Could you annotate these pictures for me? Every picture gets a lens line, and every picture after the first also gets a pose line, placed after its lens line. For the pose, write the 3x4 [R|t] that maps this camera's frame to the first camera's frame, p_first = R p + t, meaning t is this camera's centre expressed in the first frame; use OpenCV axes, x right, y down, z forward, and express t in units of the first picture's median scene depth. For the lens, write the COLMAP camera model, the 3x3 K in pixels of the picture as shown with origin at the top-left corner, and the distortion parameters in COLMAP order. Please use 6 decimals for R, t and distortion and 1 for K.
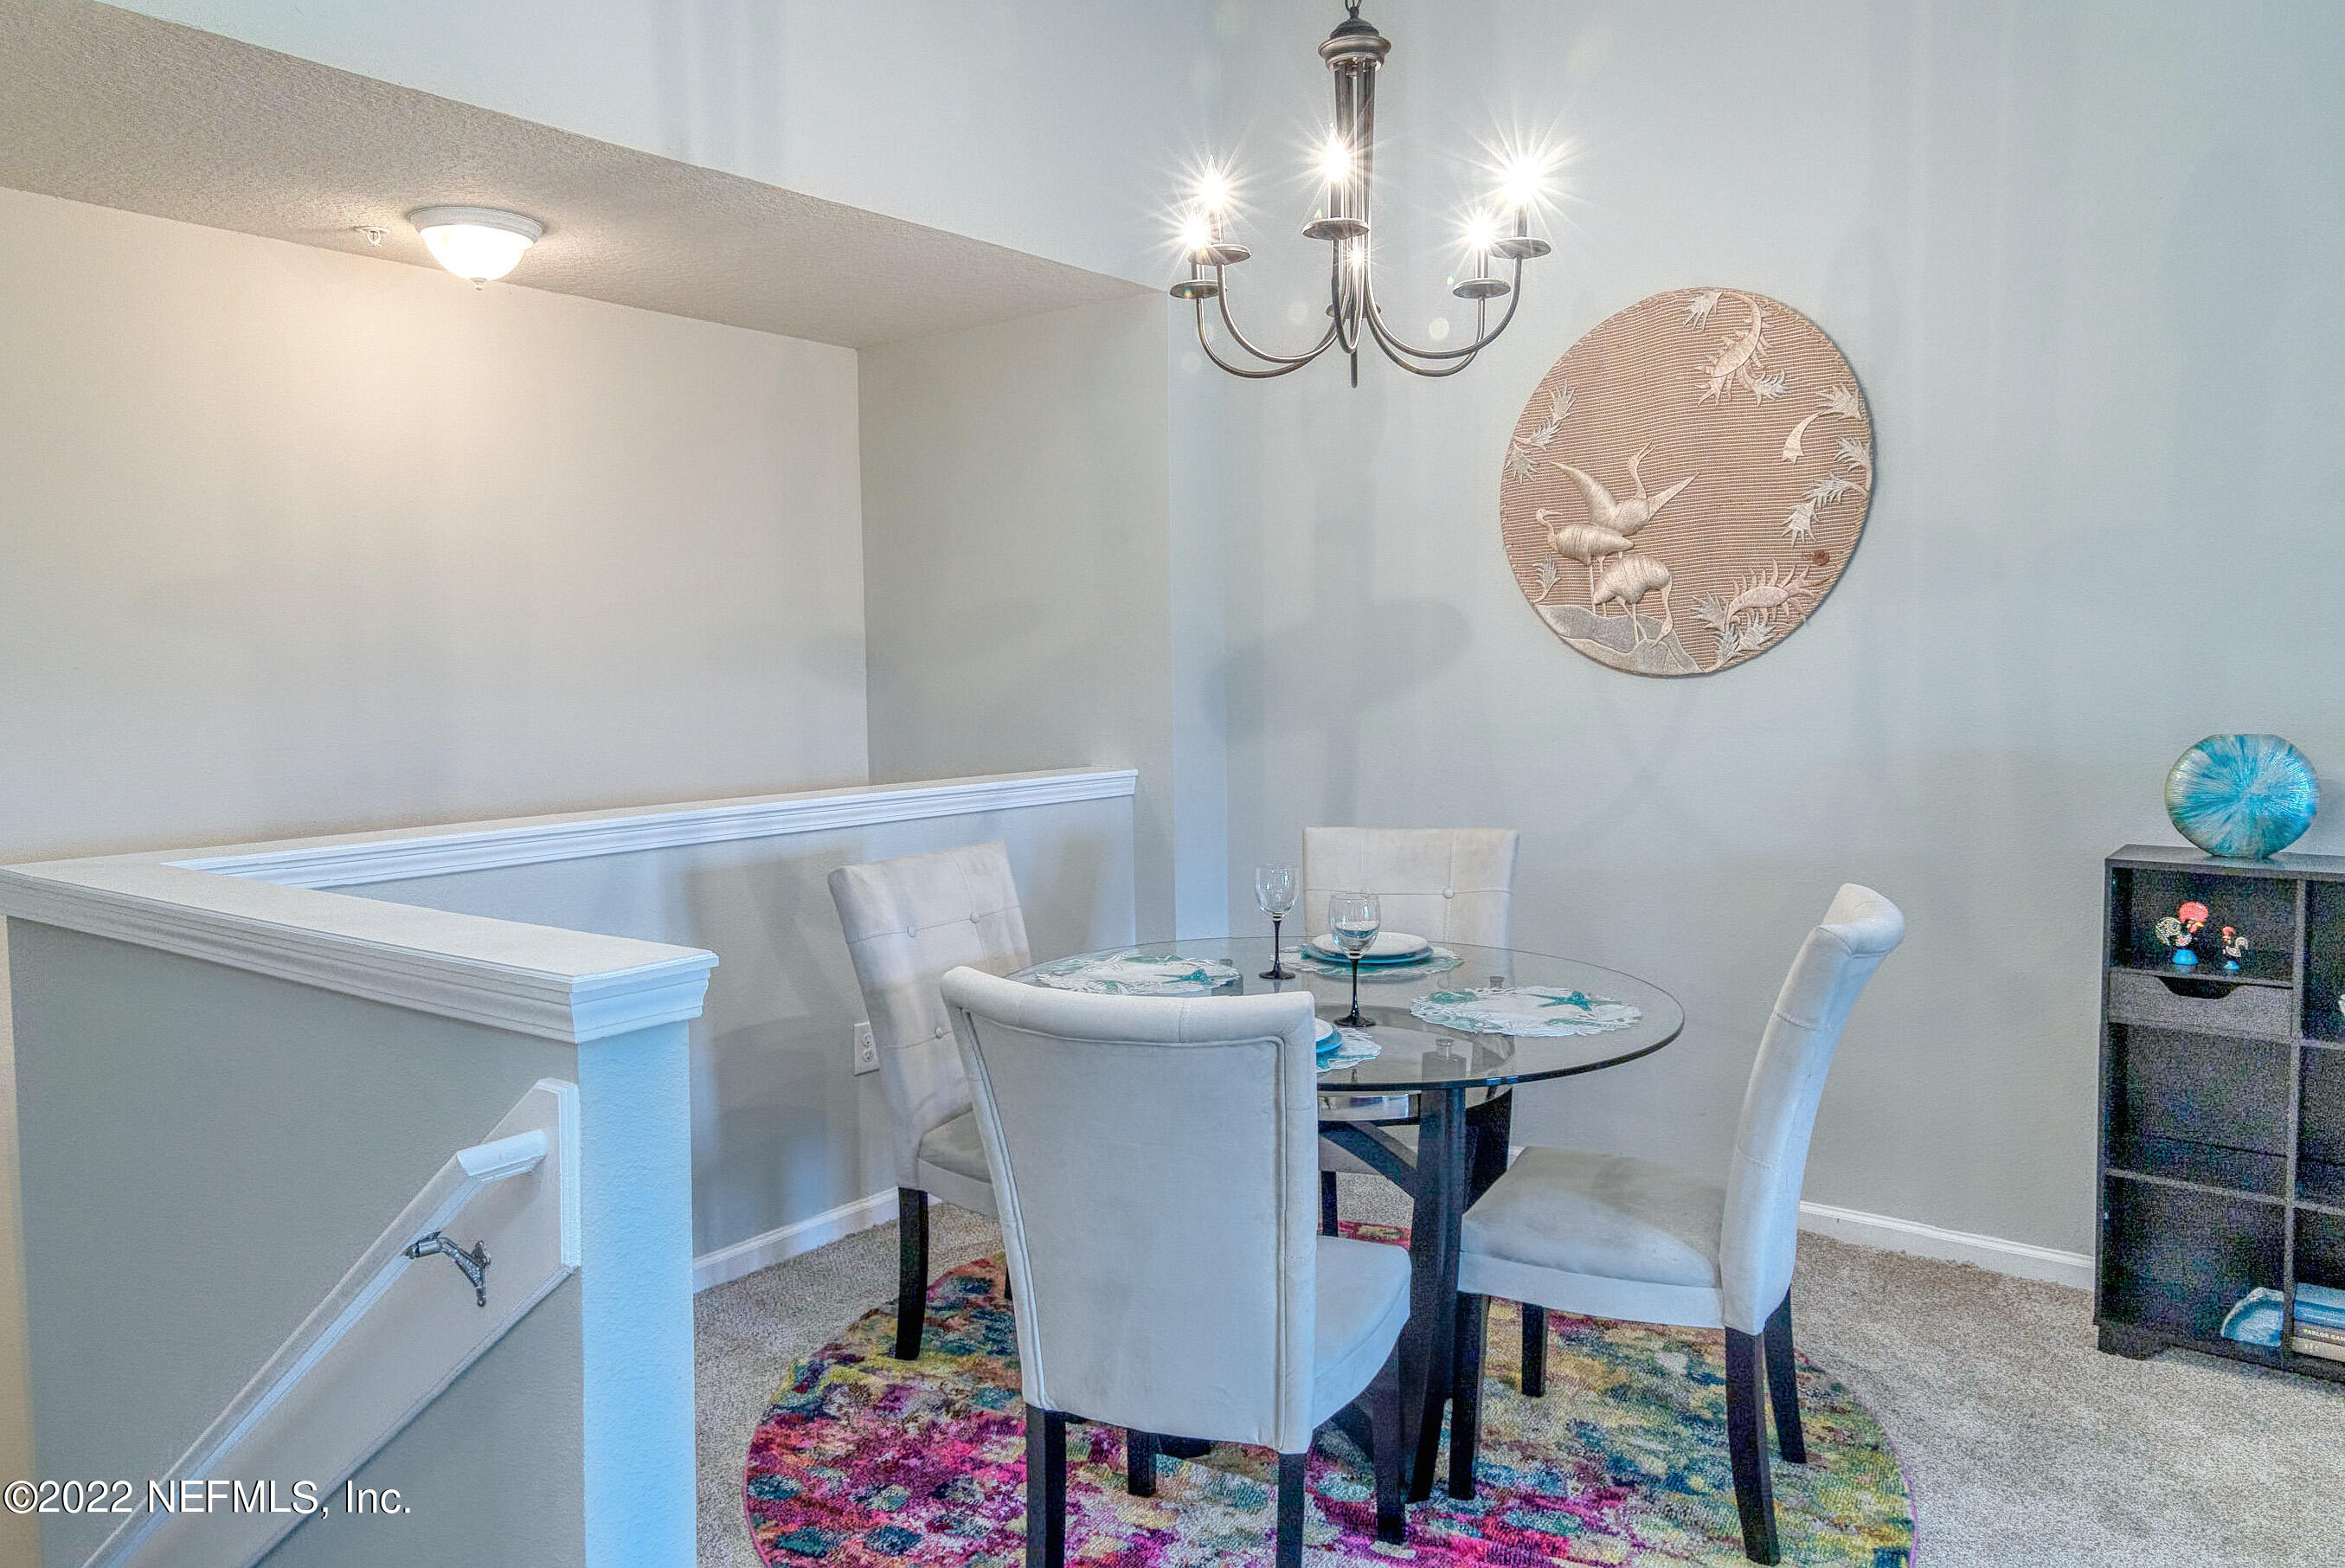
lens RADIAL K [[1613.5, 0, 1172.5], [0, 1613.5, 784.0], [0, 0, 1]] dist [0.018887, 0.002970]
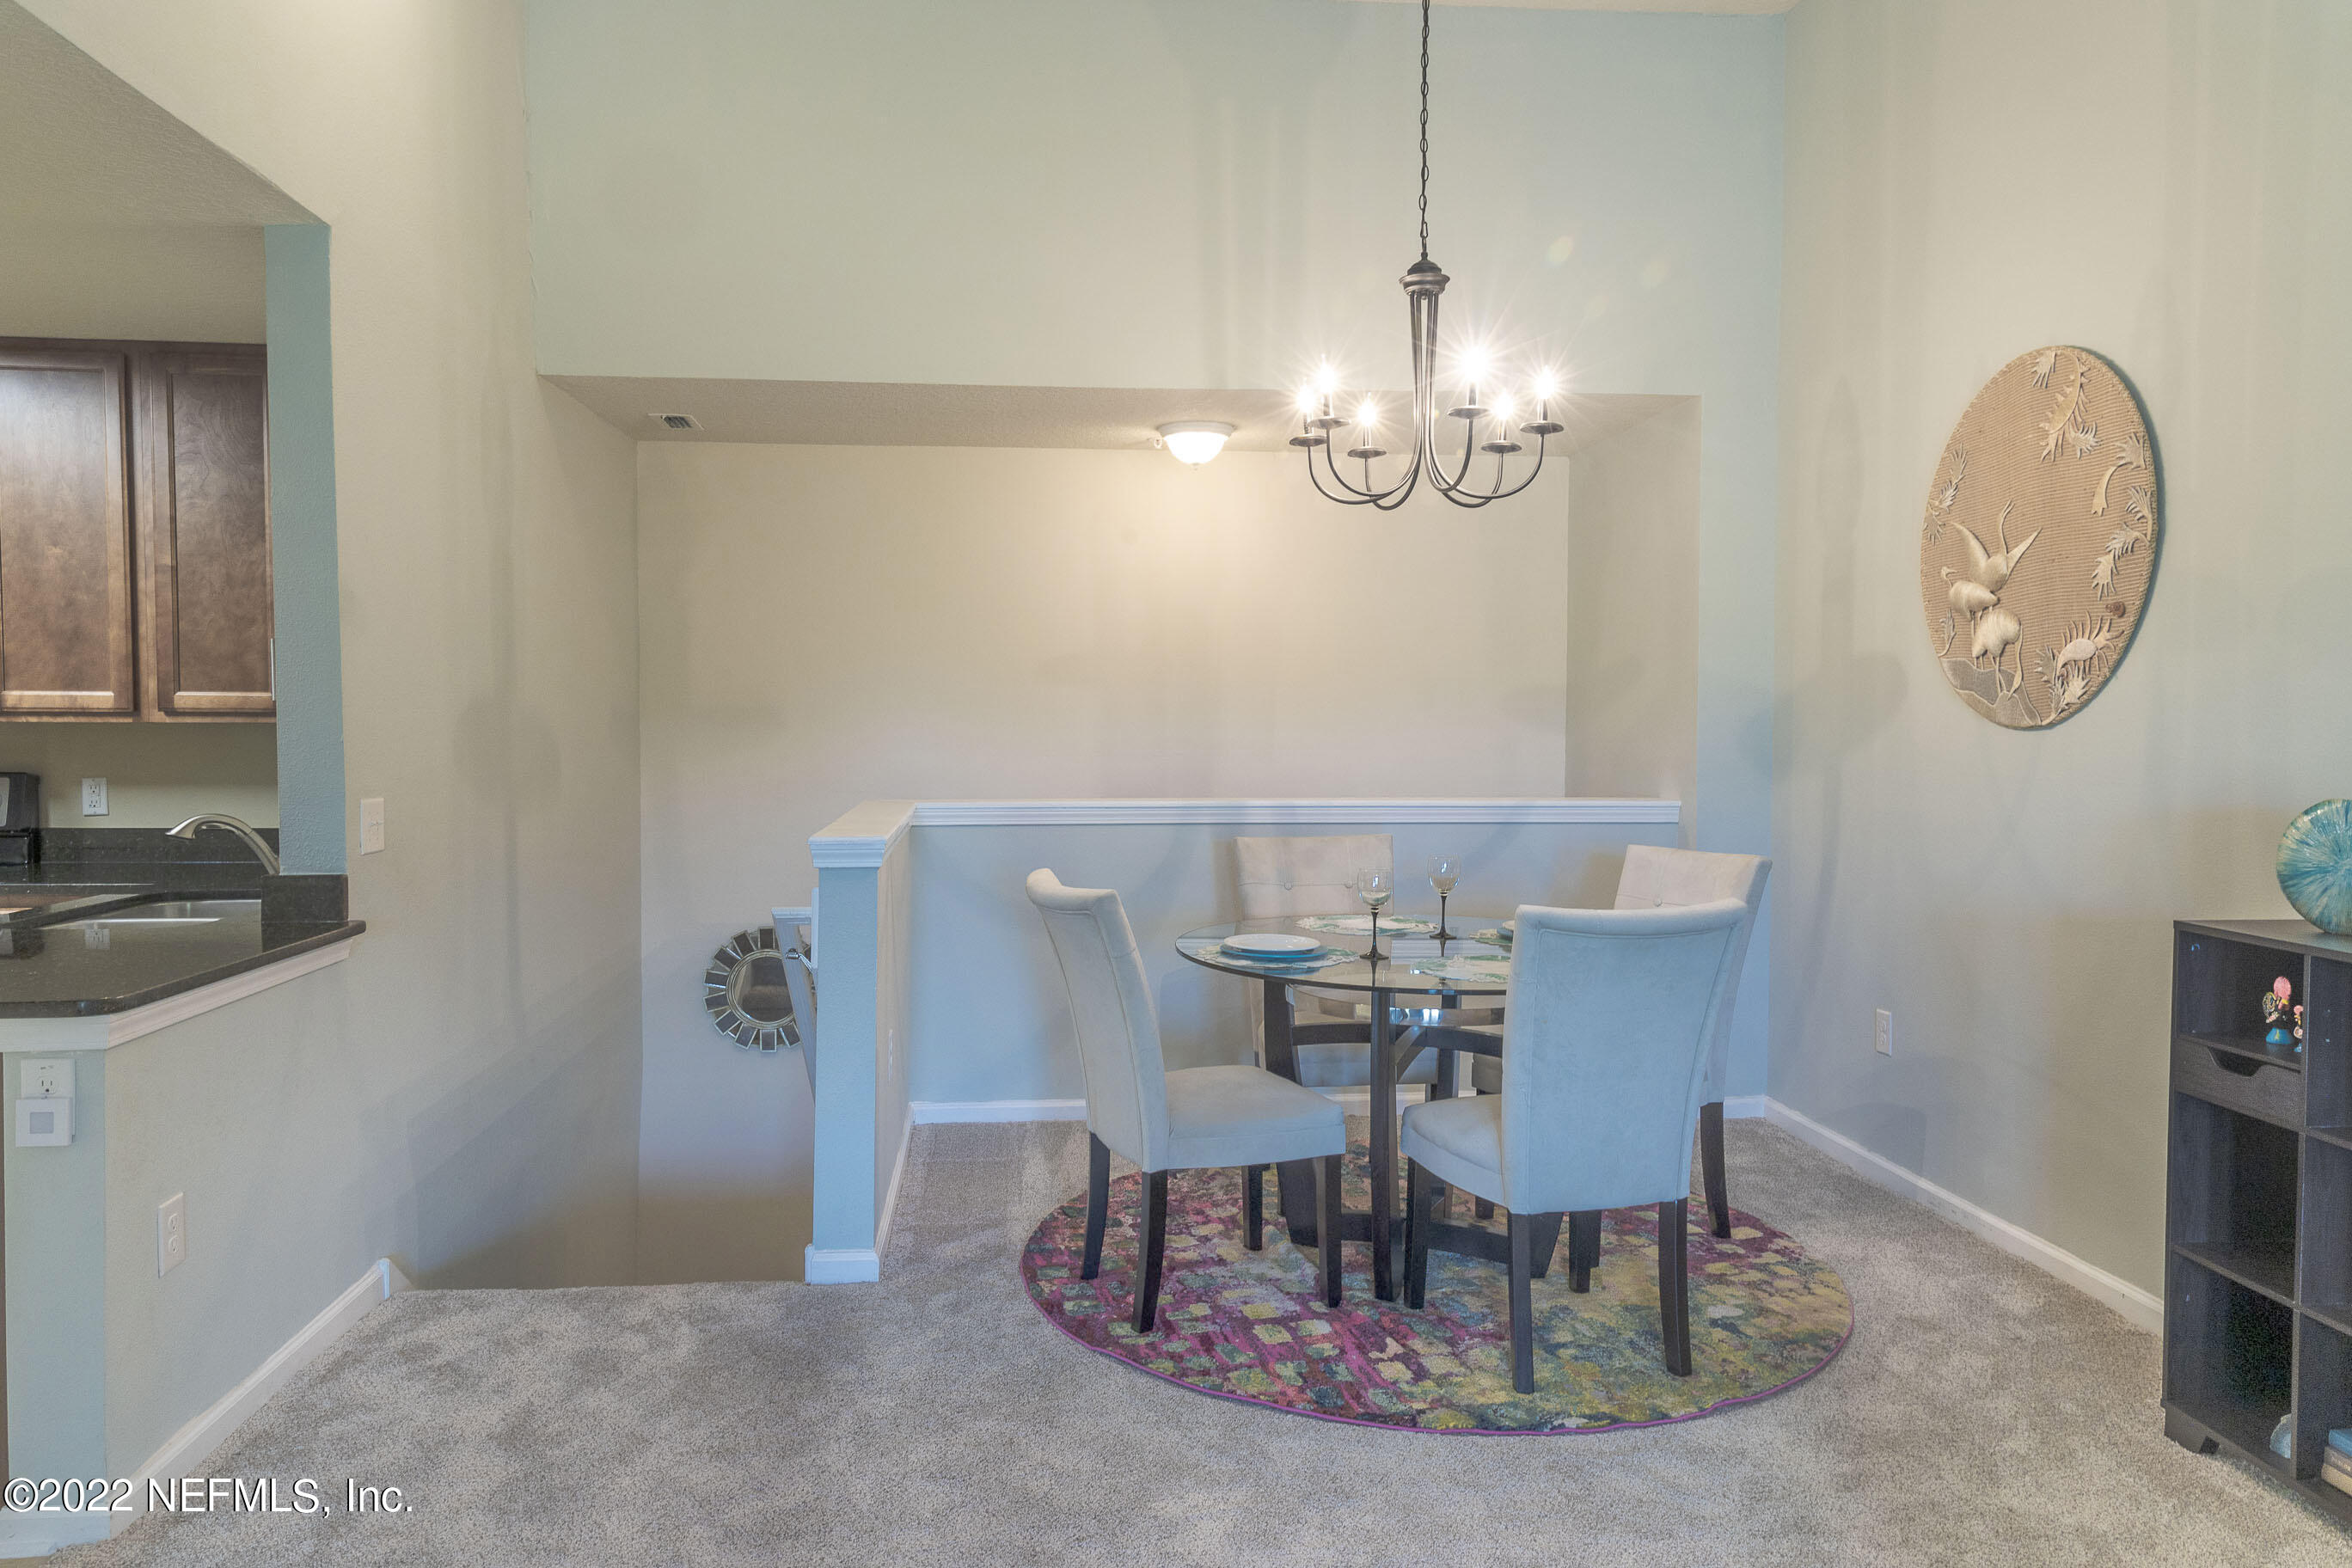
lens RADIAL K [[1618.3, 0, 1176.0], [0, 1618.3, 784.0], [0, 0, 1]] dist [0.018887, 0.002970]
pose [[0.684718, 0.047063, -0.727287, 0.730134], [-0.069141, 0.997607, -0.000539, 0.005620], [0.725521, 0.050655, 0.686333, -0.086218]]
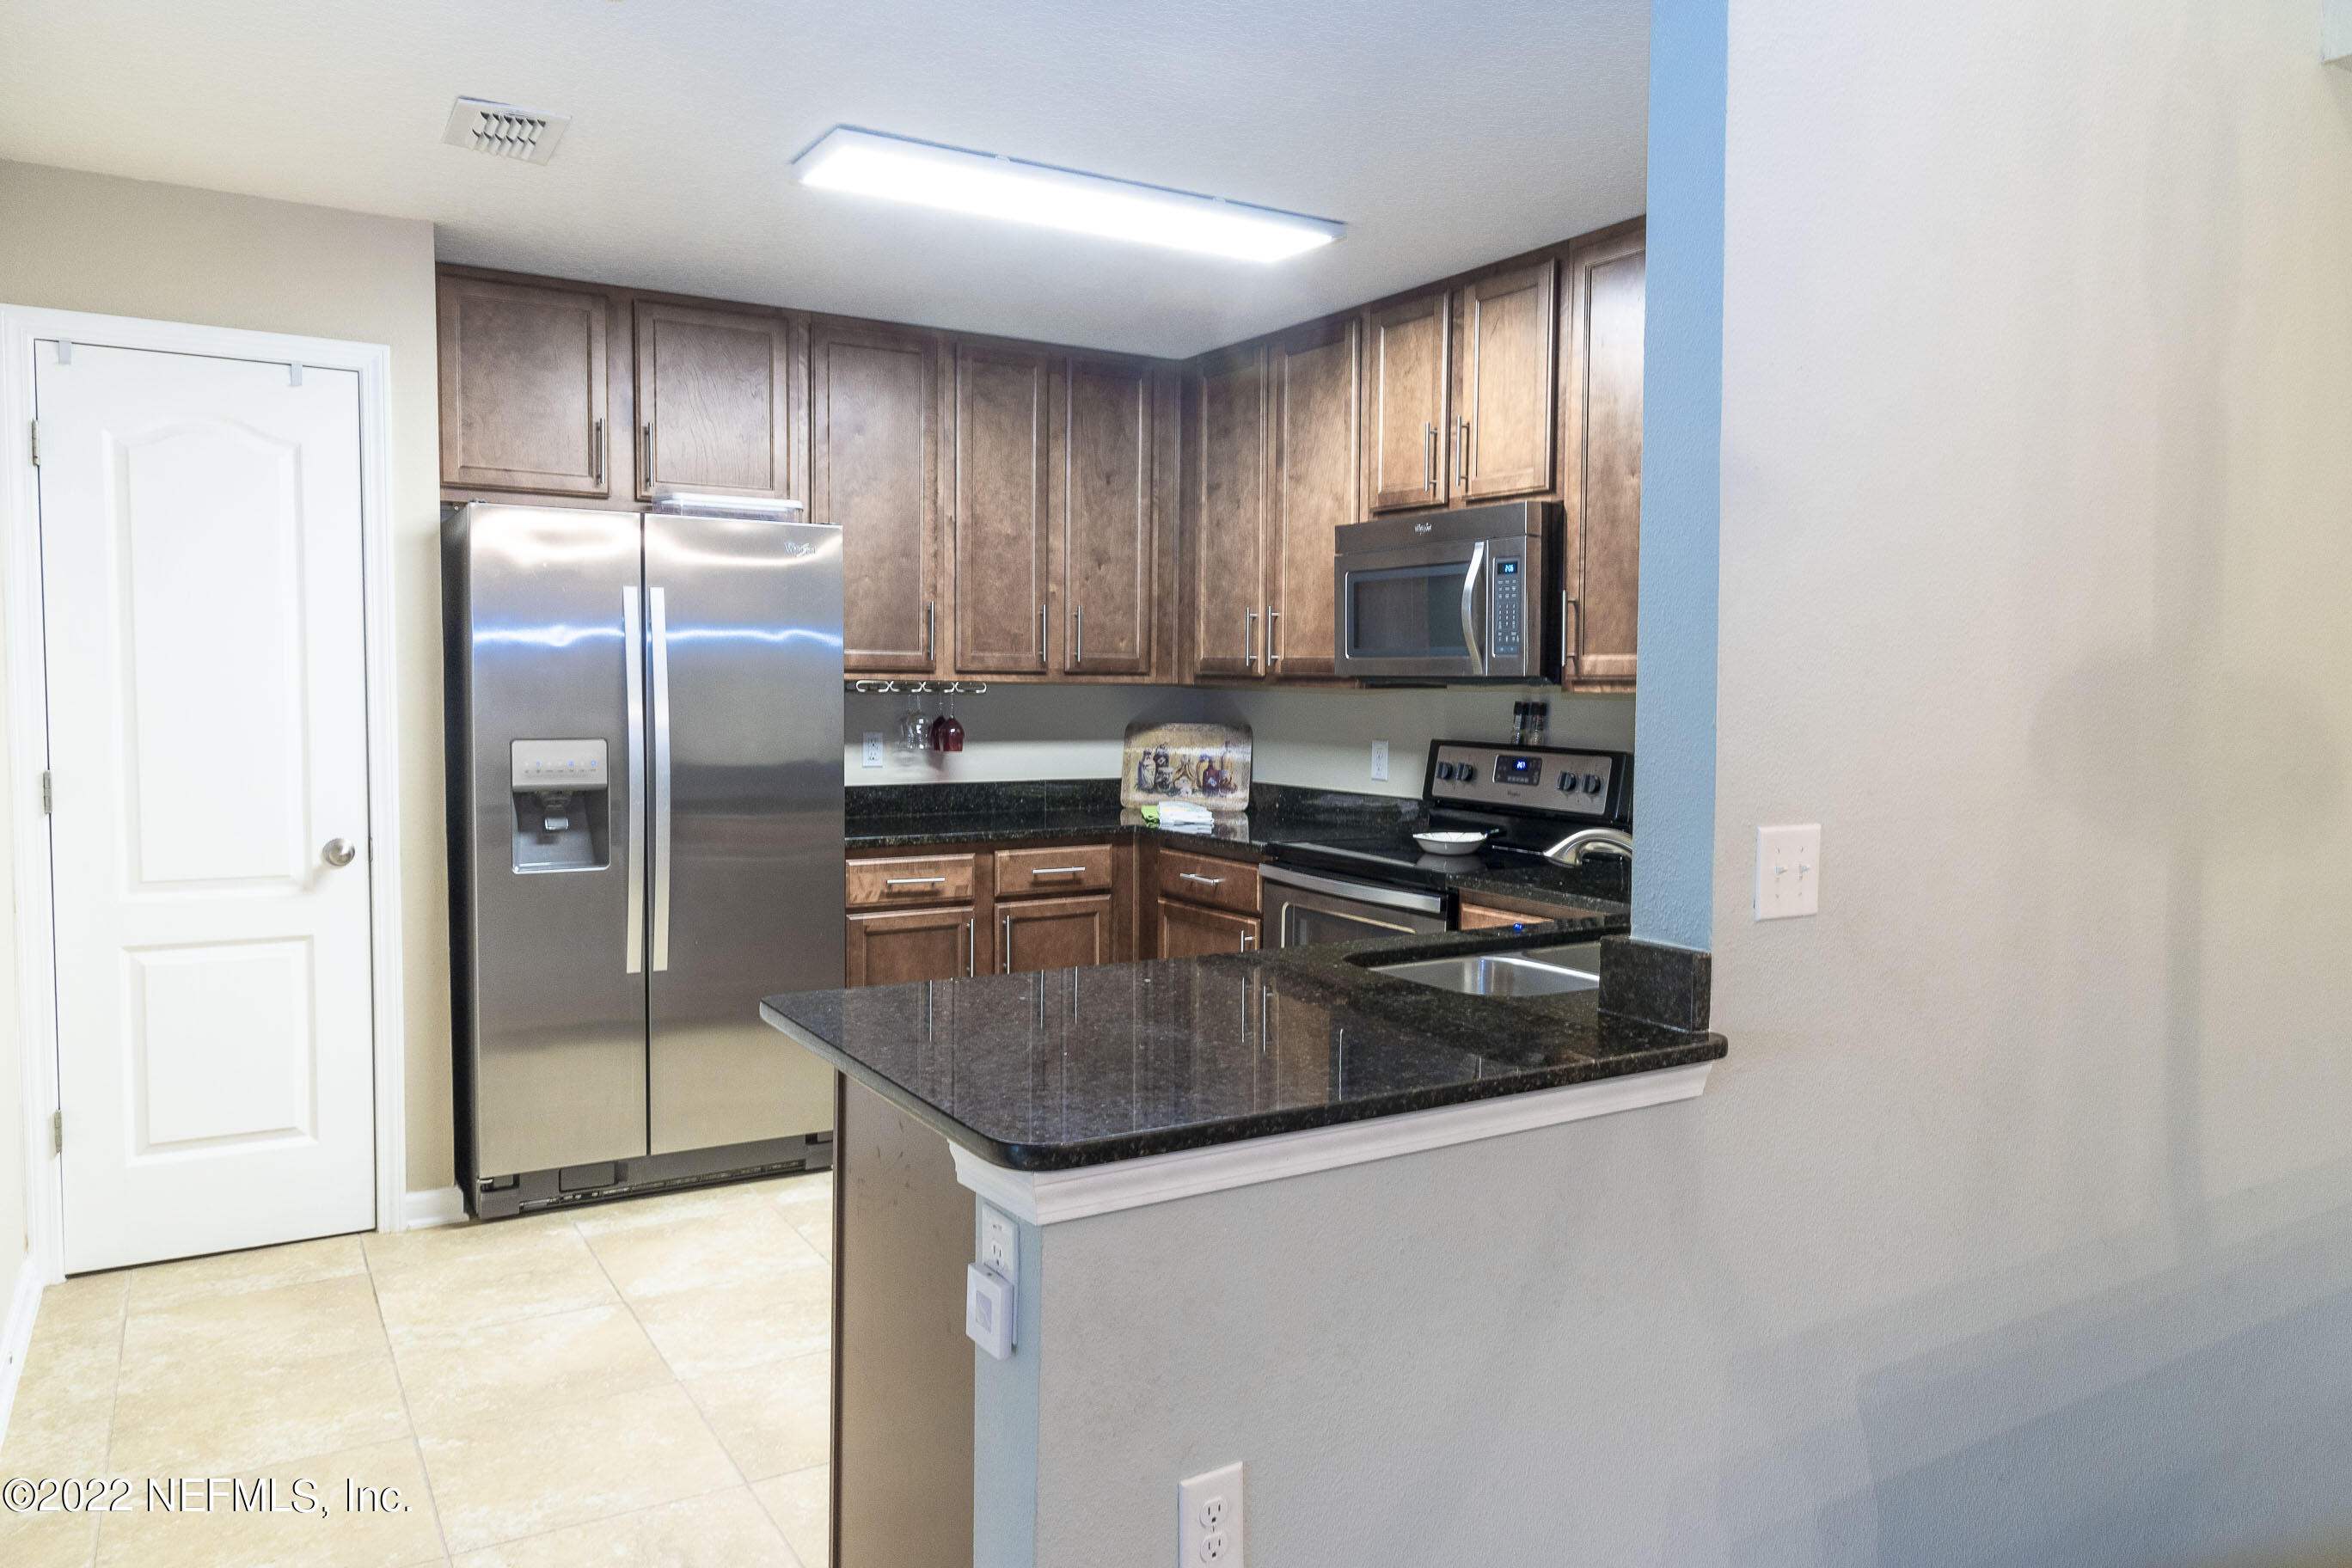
lens RADIAL K [[1618.3, 0, 1176.0], [0, 1618.3, 784.0], [0, 0, 1]] dist [0.018887, 0.002970]
pose [[-0.354894, 0.071300, -0.932184, 0.281328], [-0.076336, 0.991548, 0.104902, -0.011233], [0.931785, 0.108388, -0.346451, 0.239216]]
